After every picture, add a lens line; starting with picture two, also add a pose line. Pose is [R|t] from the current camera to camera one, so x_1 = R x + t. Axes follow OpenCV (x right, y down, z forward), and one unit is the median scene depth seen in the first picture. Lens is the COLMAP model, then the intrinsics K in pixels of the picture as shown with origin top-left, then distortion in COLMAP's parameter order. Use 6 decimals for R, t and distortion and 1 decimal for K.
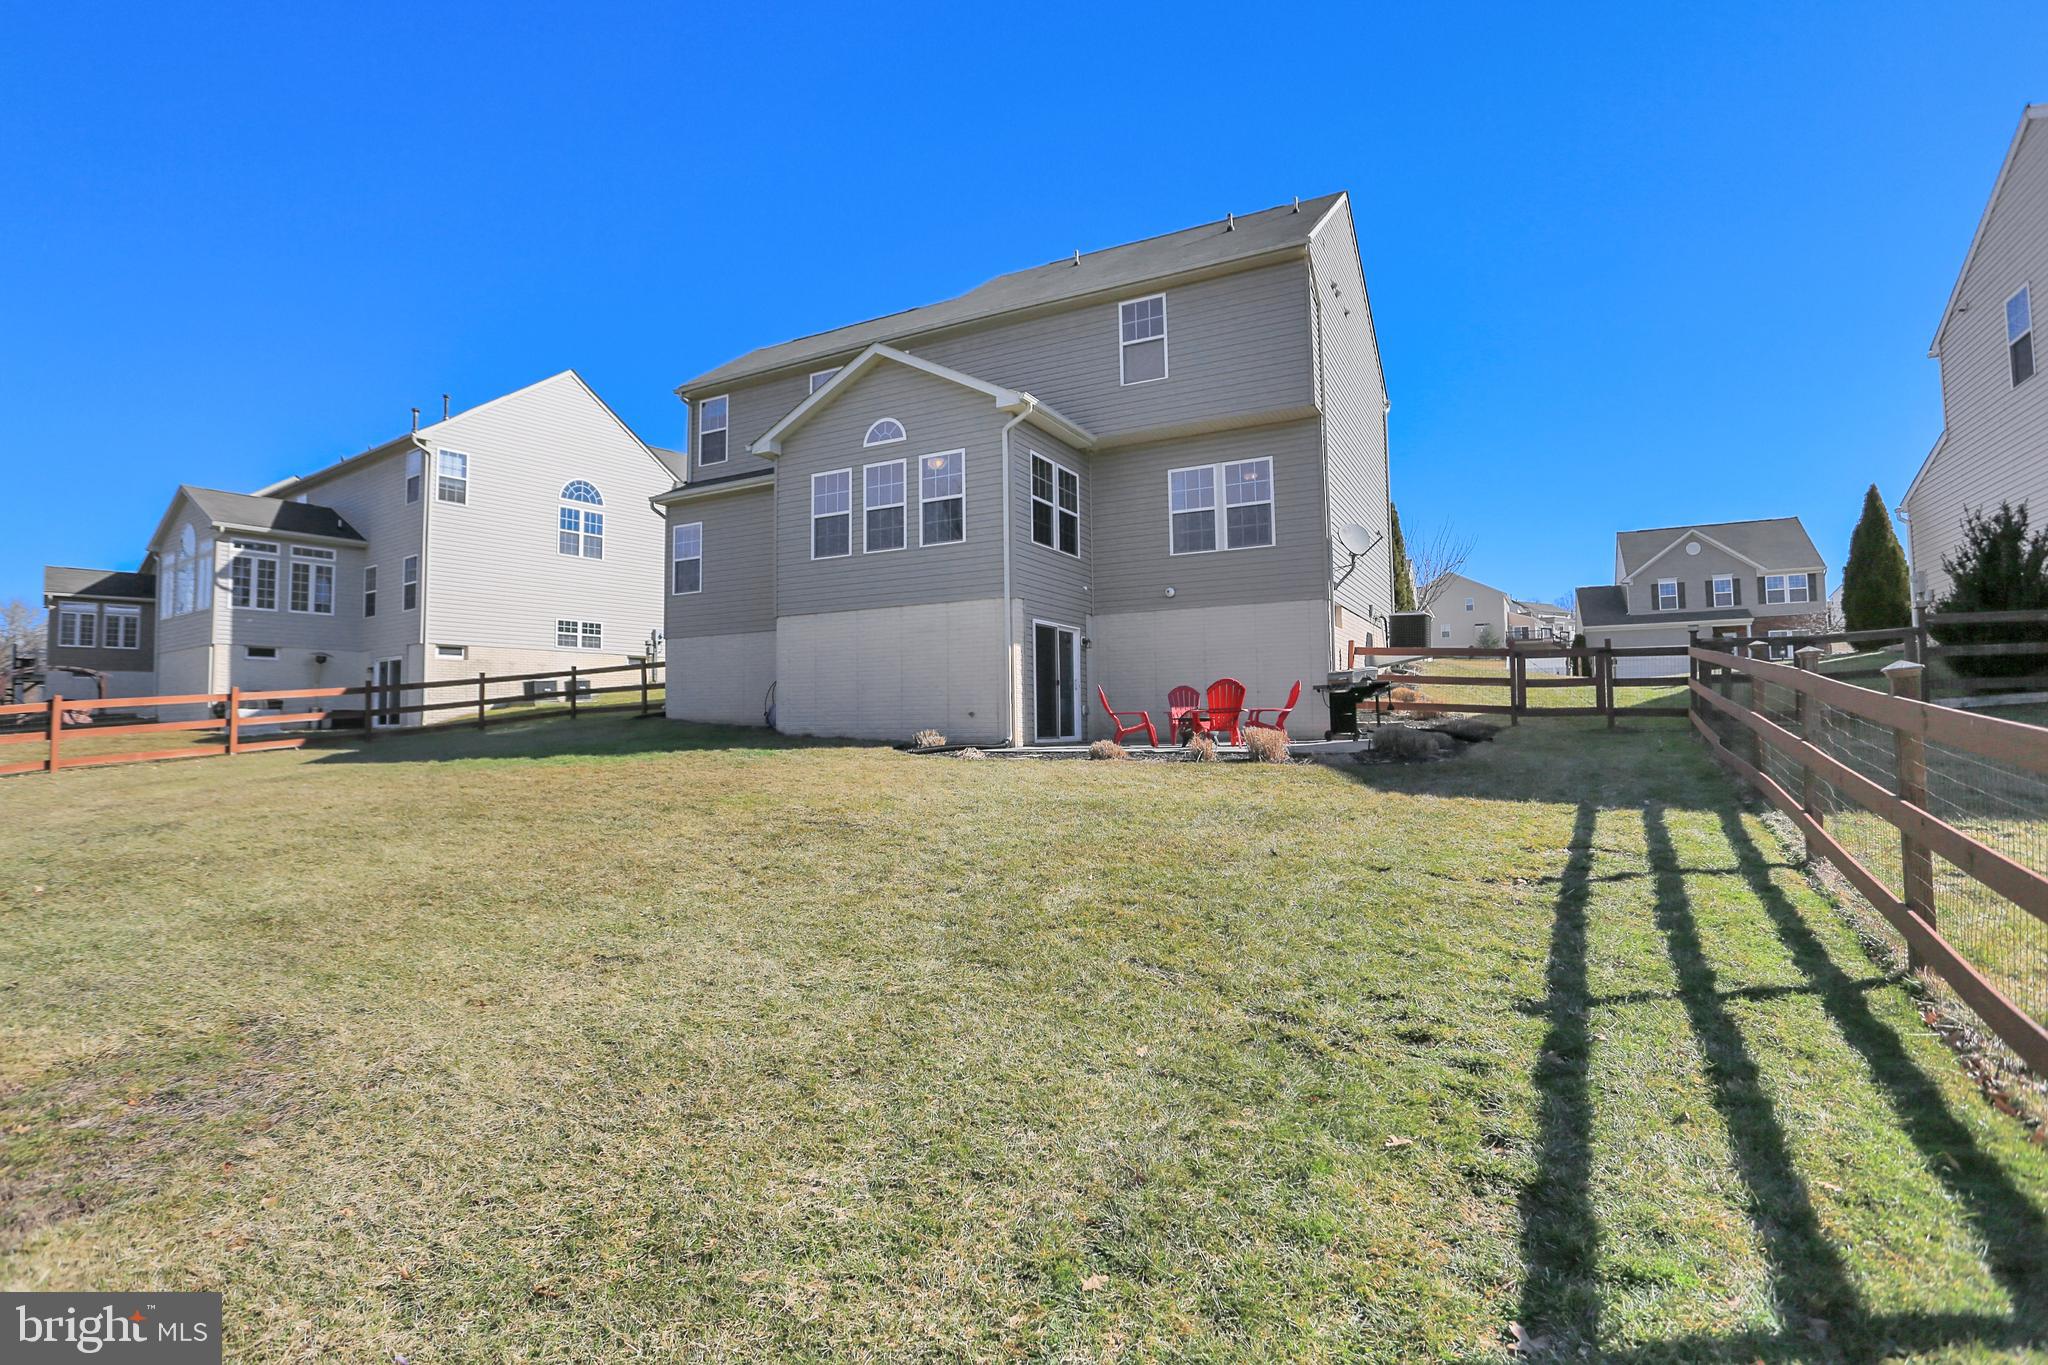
lens RADIAL K [[1009.7, 0, 1001.1], [0, 1009.7, 669.0], [0, 0, 1]] dist [-0.061175, 0.030167]
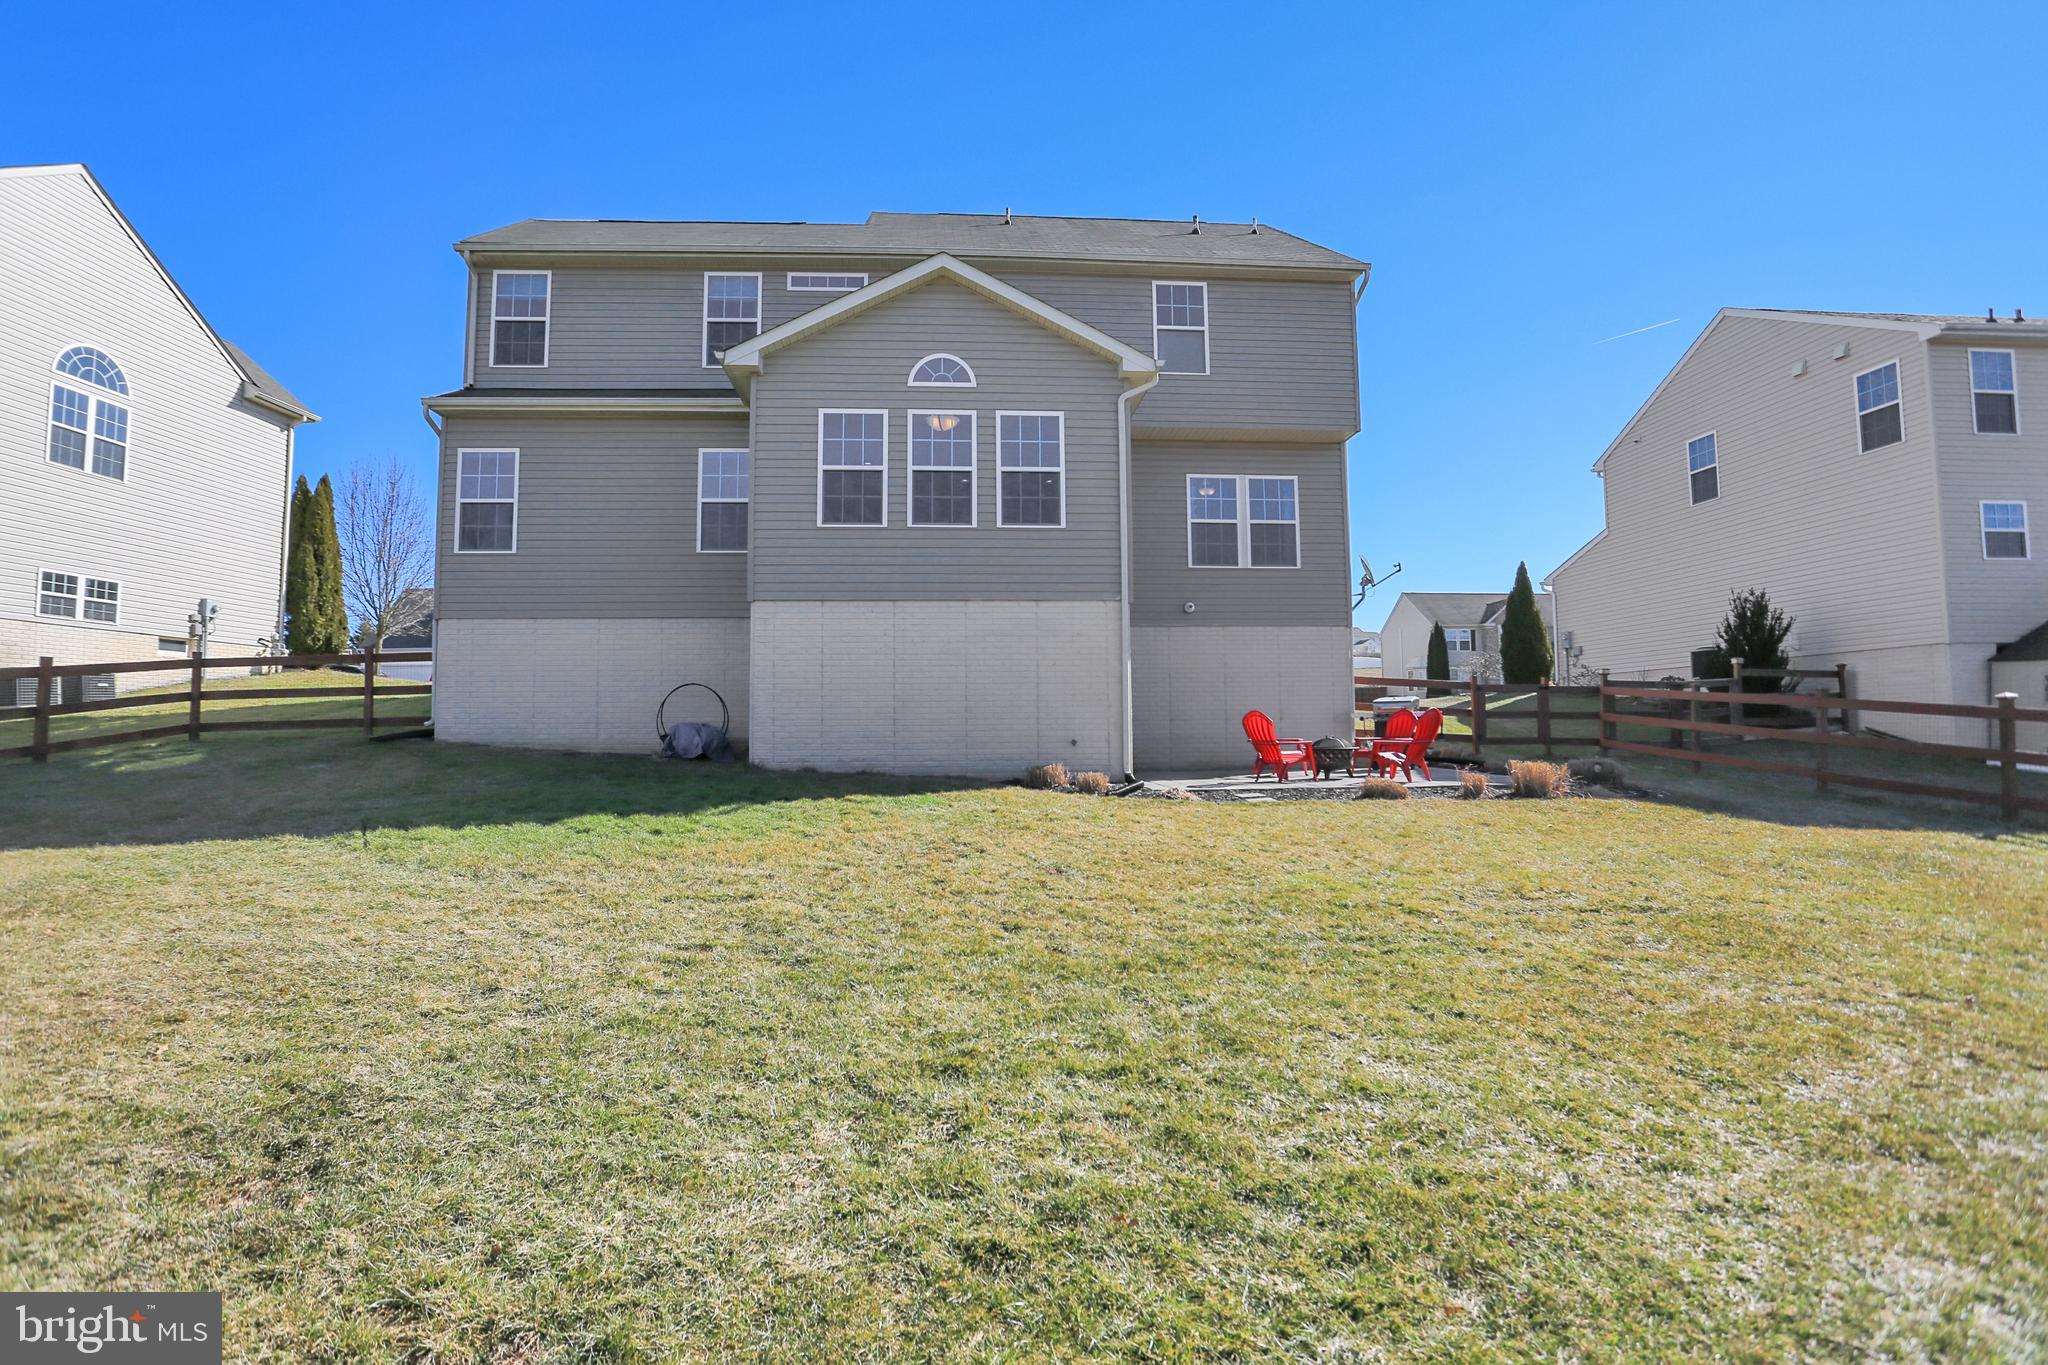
lens RADIAL K [[1009.7, 0, 1001.1], [0, 1009.7, 669.0], [0, 0, 1]] dist [-0.061175, 0.030167]
pose [[0.838587, 0.039911, 0.543304, -0.467095], [-0.033862, 0.999203, -0.021136, 0.004771], [-0.543714, -0.000673, 0.839270, 0.322736]]
